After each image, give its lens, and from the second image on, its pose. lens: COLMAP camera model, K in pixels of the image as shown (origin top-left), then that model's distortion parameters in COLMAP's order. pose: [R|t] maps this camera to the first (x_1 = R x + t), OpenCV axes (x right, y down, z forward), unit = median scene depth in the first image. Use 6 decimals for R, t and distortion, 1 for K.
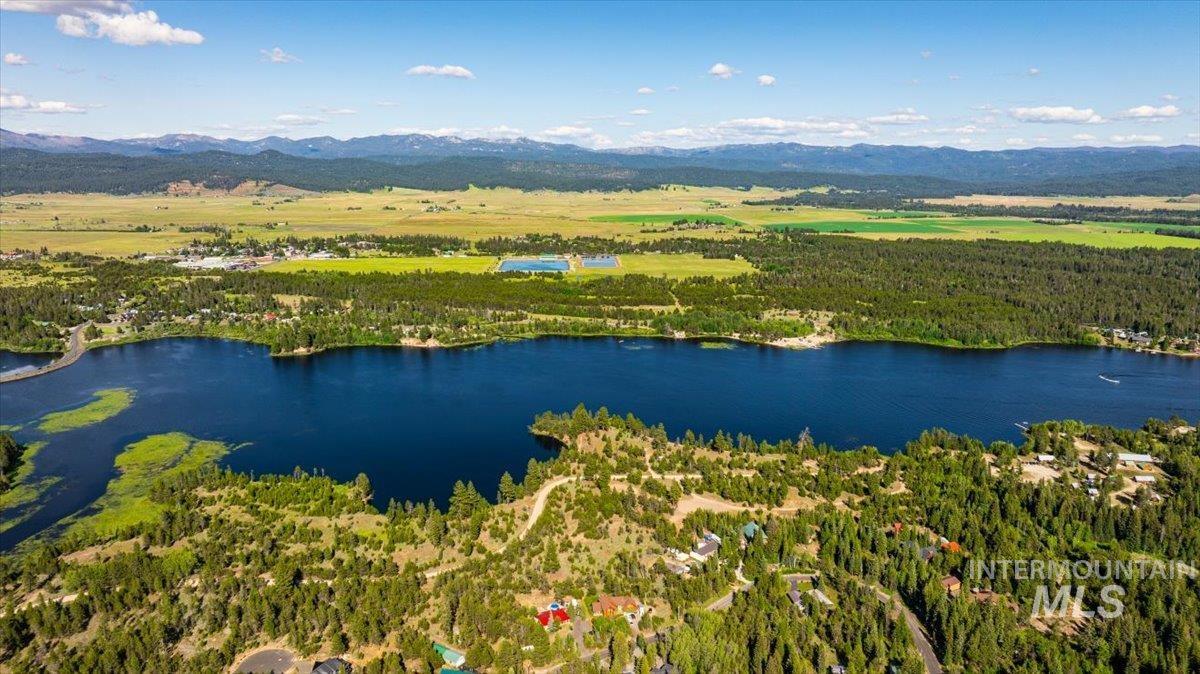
lens RADIAL K [[840.9, 0, 610.0], [0, 840.9, 363.4], [0, 0, 1]] dist [-0.033924, 0.033281]
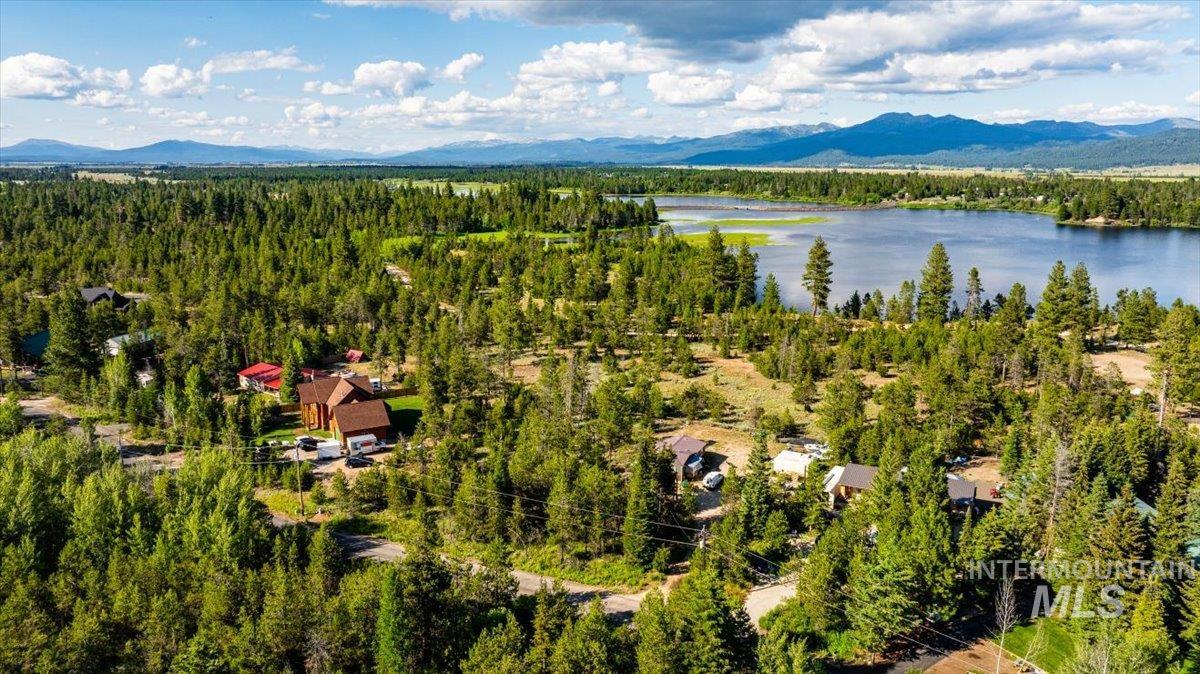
lens RADIAL K [[840.9, 0, 603.7], [0, 840.9, 335.7], [0, 0, 1]] dist [-0.033924, 0.033281]
pose [[0.330266, 0.181438, -0.926285, 0.027781], [-0.213970, 0.970195, 0.113748, 0.016403], [0.919316, 0.160630, 0.359244, 0.079208]]
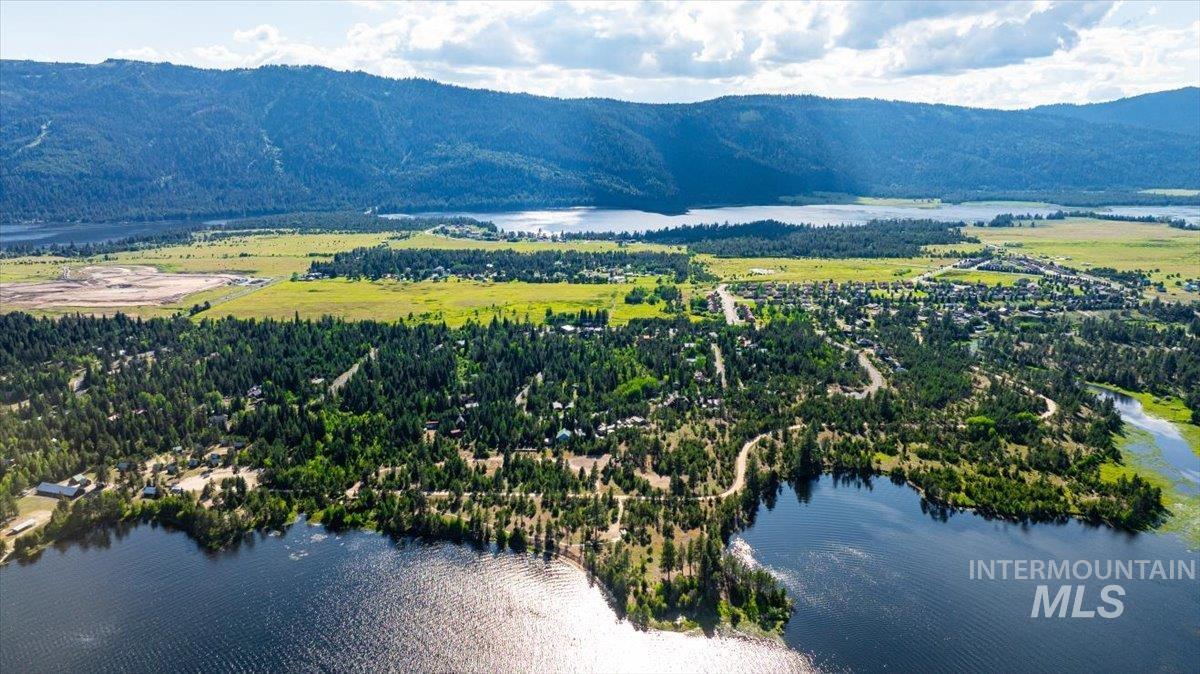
lens RADIAL K [[840.9, 0, 609.4], [0, 840.9, 336.6], [0, 0, 1]] dist [-0.033924, 0.033281]
pose [[-0.992058, -0.028371, 0.122541, -0.004811], [0.028003, 0.899961, 0.435070, -0.048317], [-0.122626, 0.435046, -0.892019, 0.204379]]
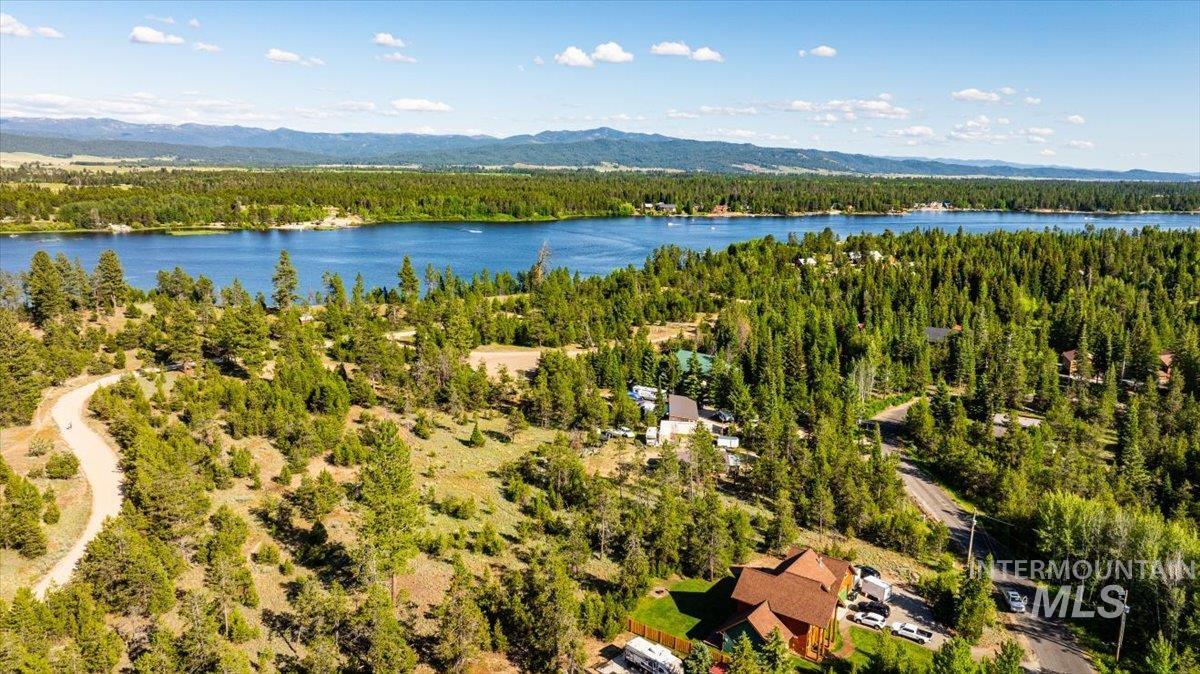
lens RADIAL K [[840.9, 0, 608.1], [0, 840.9, 366.1], [0, 0, 1]] dist [-0.033924, 0.033281]
pose [[0.737791, -0.148960, 0.658388, -0.014944], [0.139263, 0.987955, 0.067465, 0.016198], [-0.660507, 0.041914, 0.749649, 0.069575]]
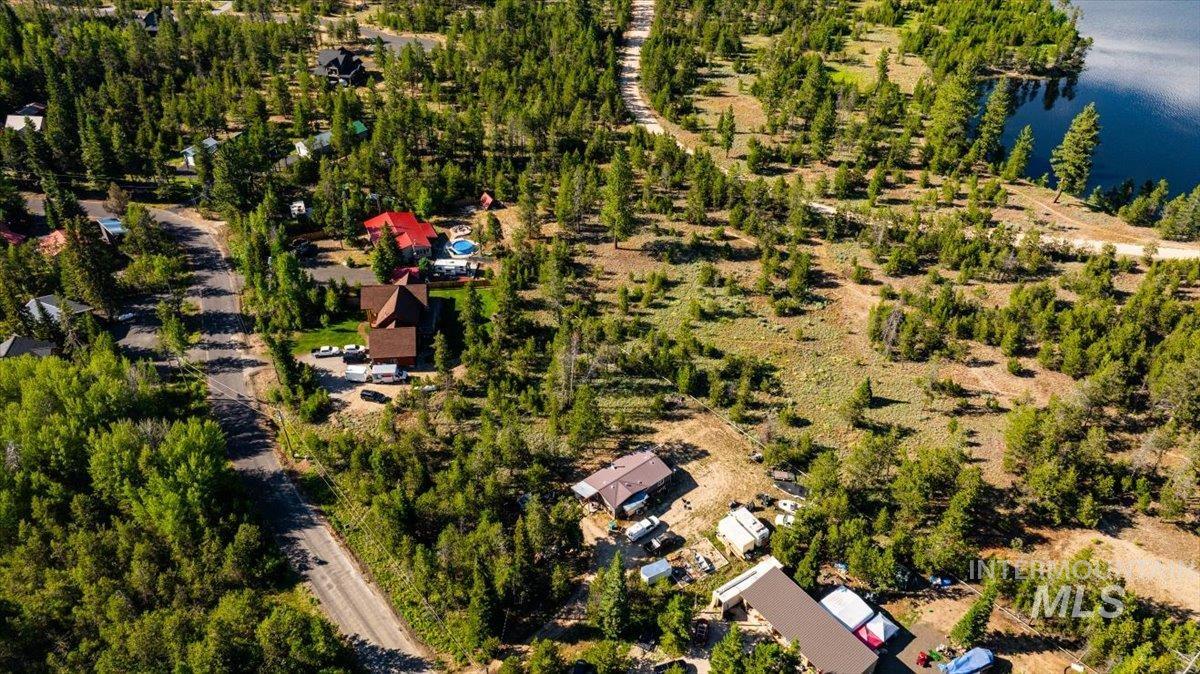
lens RADIAL K [[840.9, 0, 608.5], [0, 840.9, 333.4], [0, 0, 1]] dist [-0.033924, 0.033281]
pose [[-0.118981, 0.583060, -0.803670, 0.023441], [-0.224577, 0.772640, 0.593795, 0.004892], [0.967165, 0.251136, 0.039012, 0.087758]]
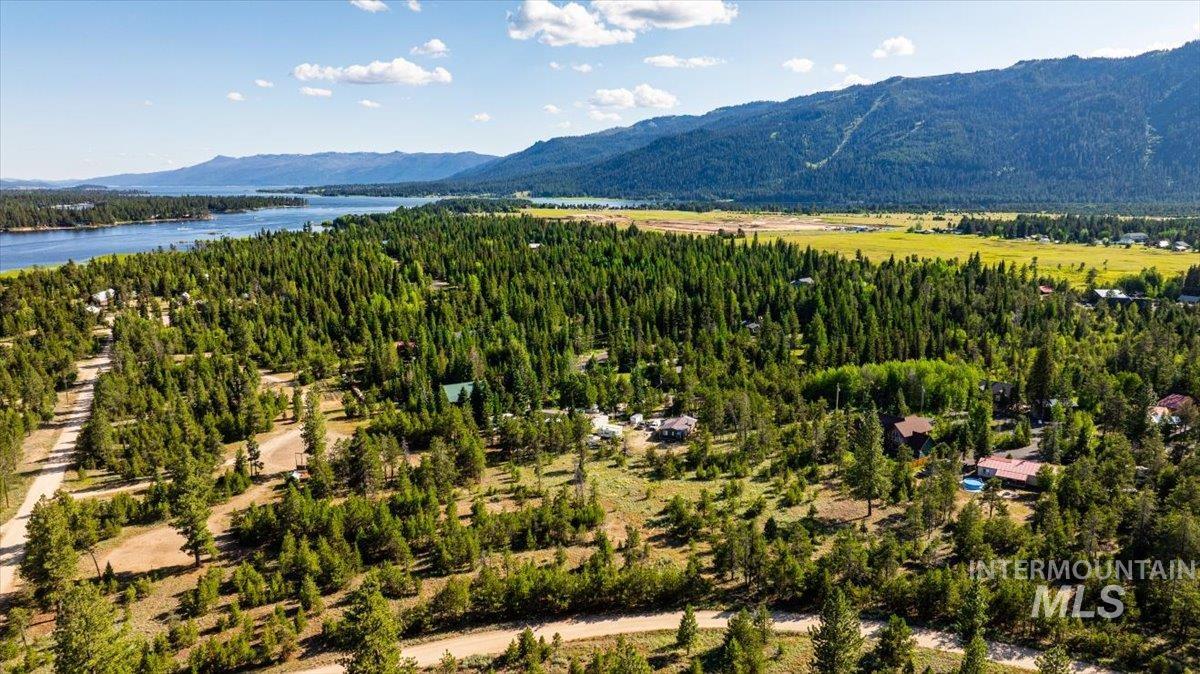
lens RADIAL K [[840.9, 0, 609.2], [0, 840.9, 333.3], [0, 0, 1]] dist [-0.033924, 0.033281]
pose [[-0.386148, -0.168462, 0.906923, -0.030933], [0.207727, 0.942047, 0.263432, 0.004989], [-0.898743, 0.290117, -0.328776, 0.106516]]
